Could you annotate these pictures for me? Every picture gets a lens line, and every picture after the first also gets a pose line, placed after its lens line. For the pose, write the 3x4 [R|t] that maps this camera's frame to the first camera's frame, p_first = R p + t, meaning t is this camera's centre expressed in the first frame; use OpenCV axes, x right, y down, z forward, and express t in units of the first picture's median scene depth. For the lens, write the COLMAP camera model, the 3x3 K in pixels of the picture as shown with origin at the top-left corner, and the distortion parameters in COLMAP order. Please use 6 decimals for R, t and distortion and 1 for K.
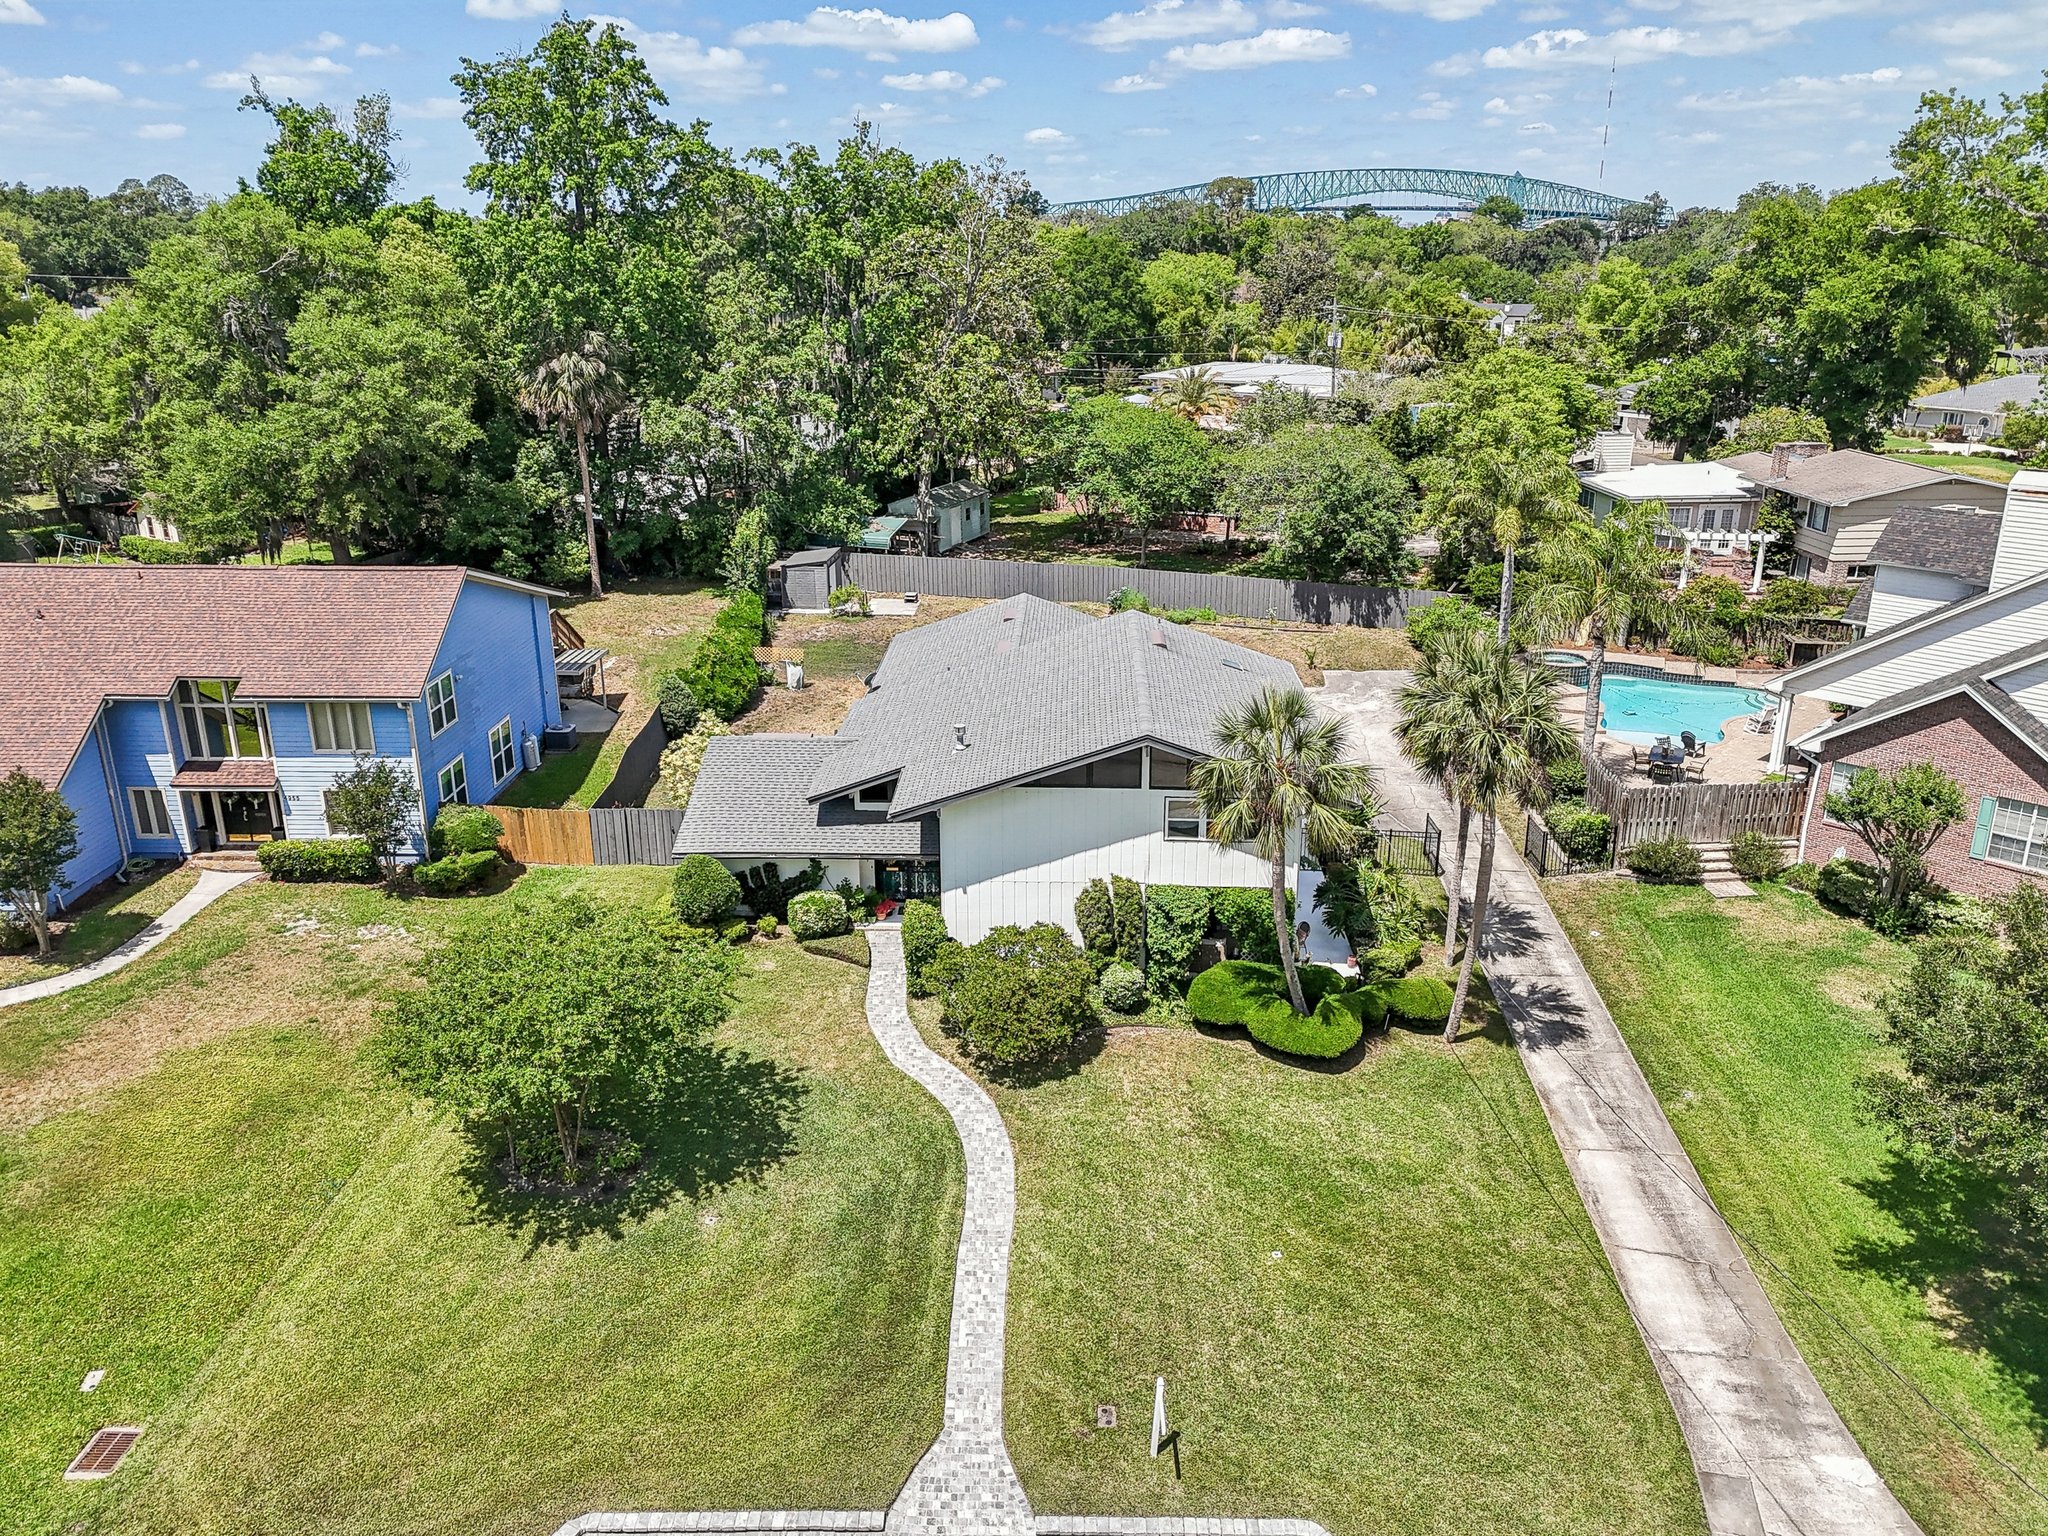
lens RADIAL K [[1539.0, 0, 1029.2], [0, 1539.0, 781.6], [0, 0, 1]] dist [0.045956, -0.025482]
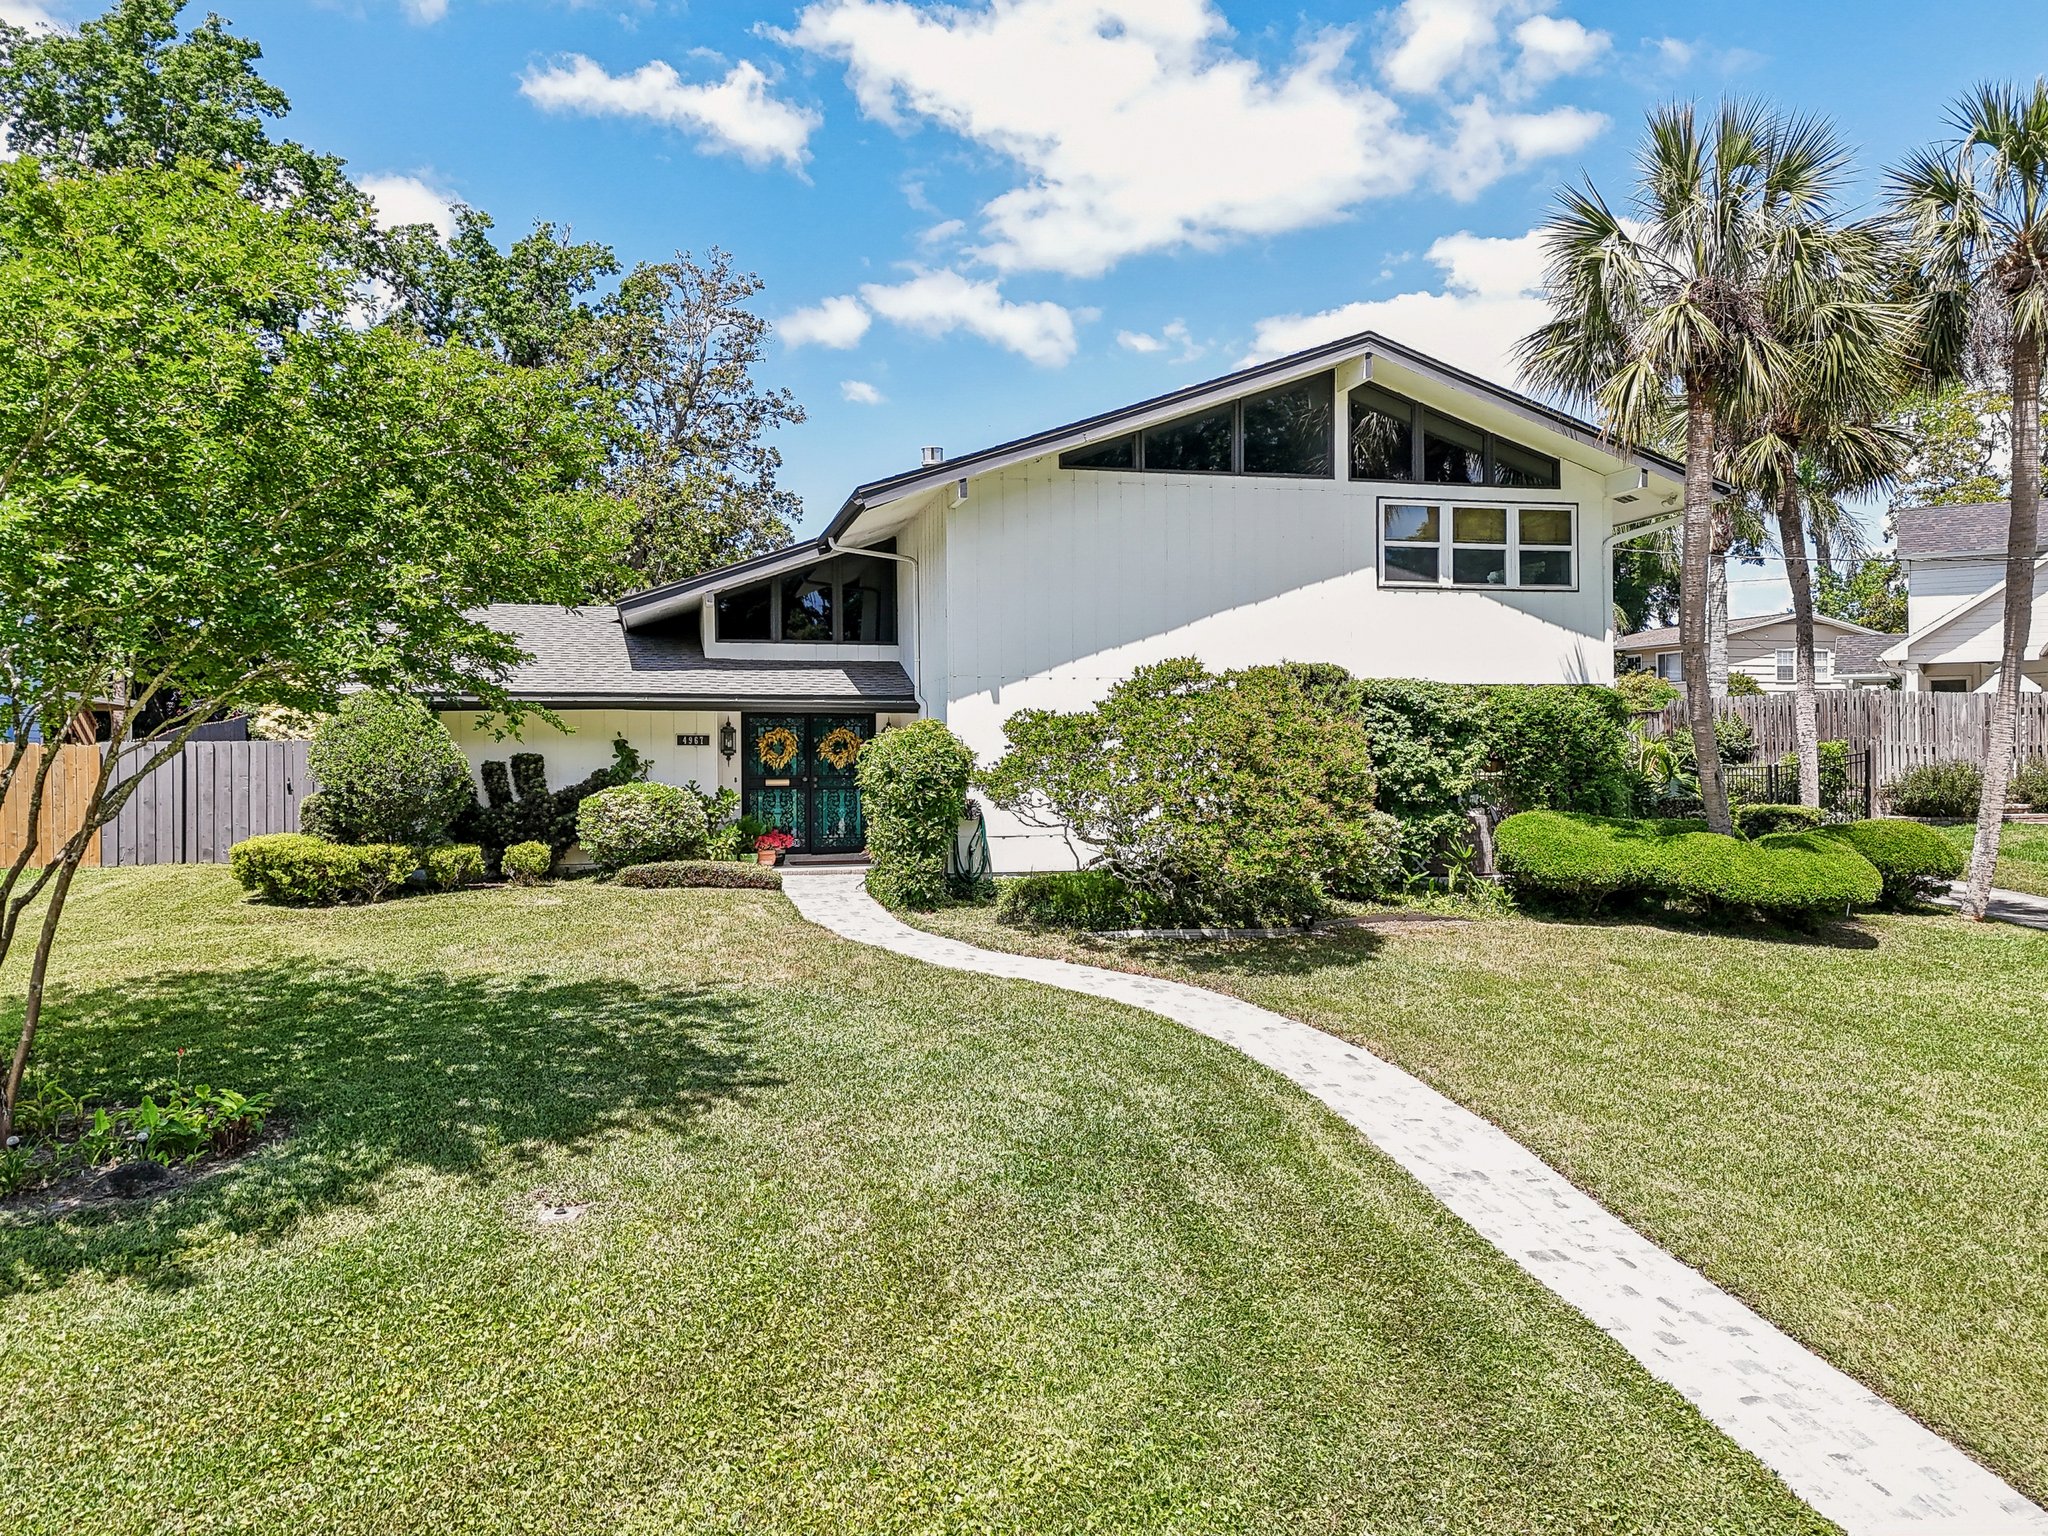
lens RADIAL K [[1539.0, 0, 1023.3], [0, 1539.0, 772.4], [0, 0, 1]] dist [0.045956, -0.025482]
pose [[0.963765, -0.003166, 0.266732, -0.165746], [0.091417, 0.943296, -0.319117, 0.253158], [-0.250597, 0.331938, 0.909406, 0.587301]]
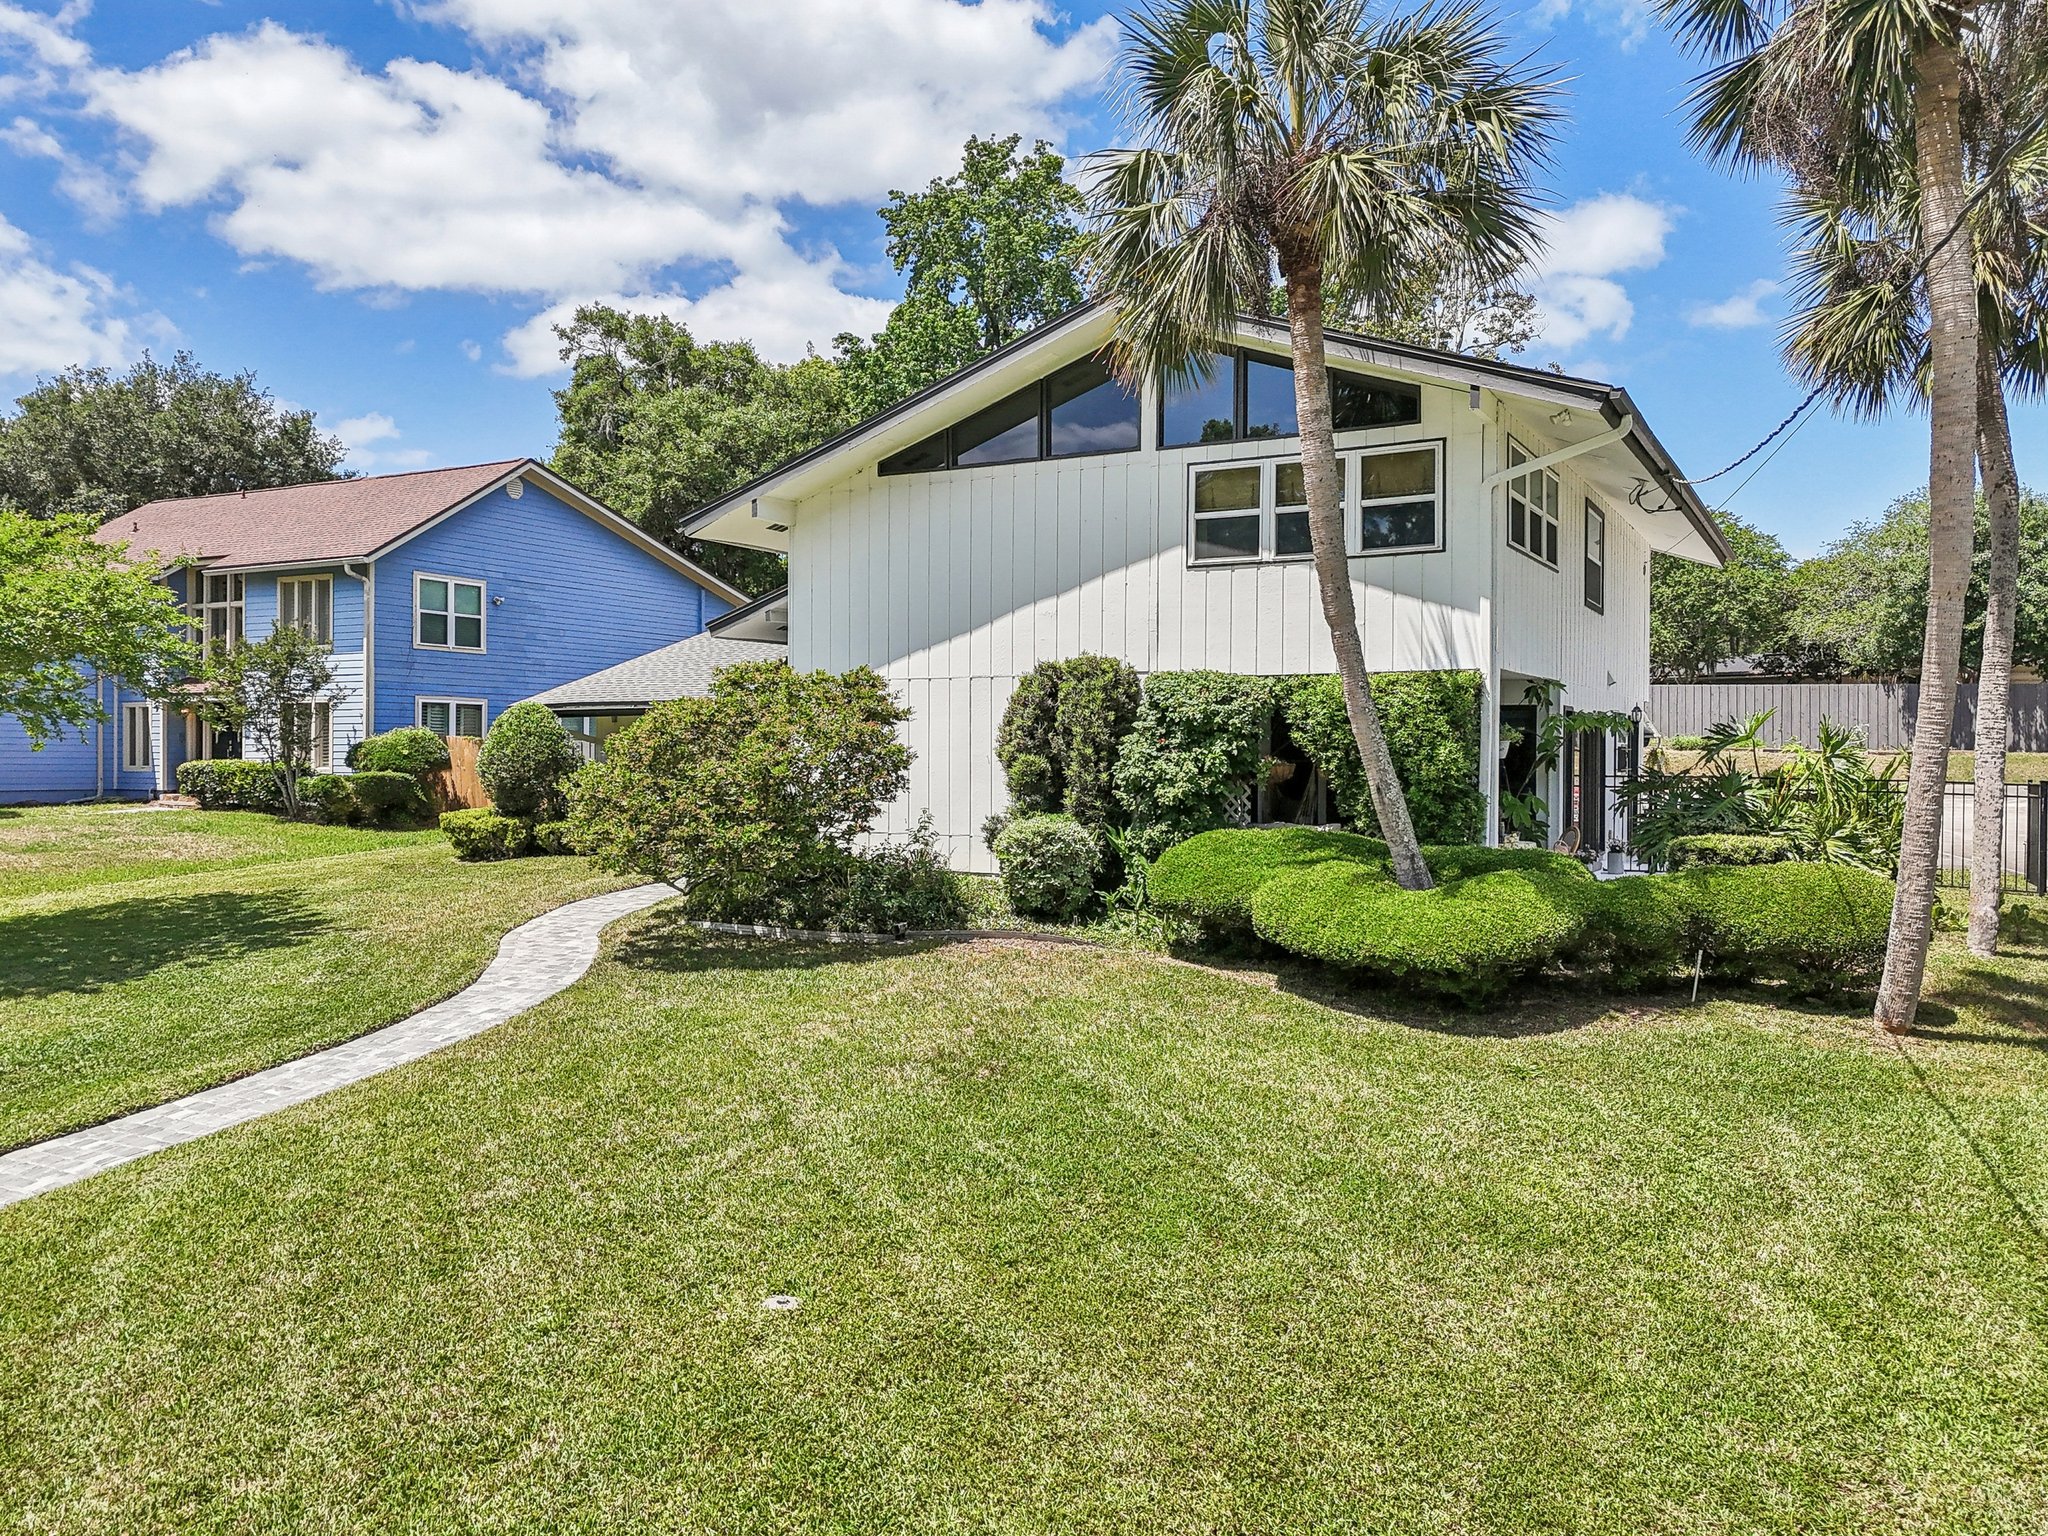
lens RADIAL K [[1539.0, 0, 1026.8], [0, 1539.0, 762.1], [0, 0, 1]] dist [0.045956, -0.025482]
pose [[0.890991, 0.010348, -0.453903, 0.253889], [-0.162488, 0.940790, -0.297509, 0.236763], [0.423949, 0.338832, 0.839917, 0.626314]]
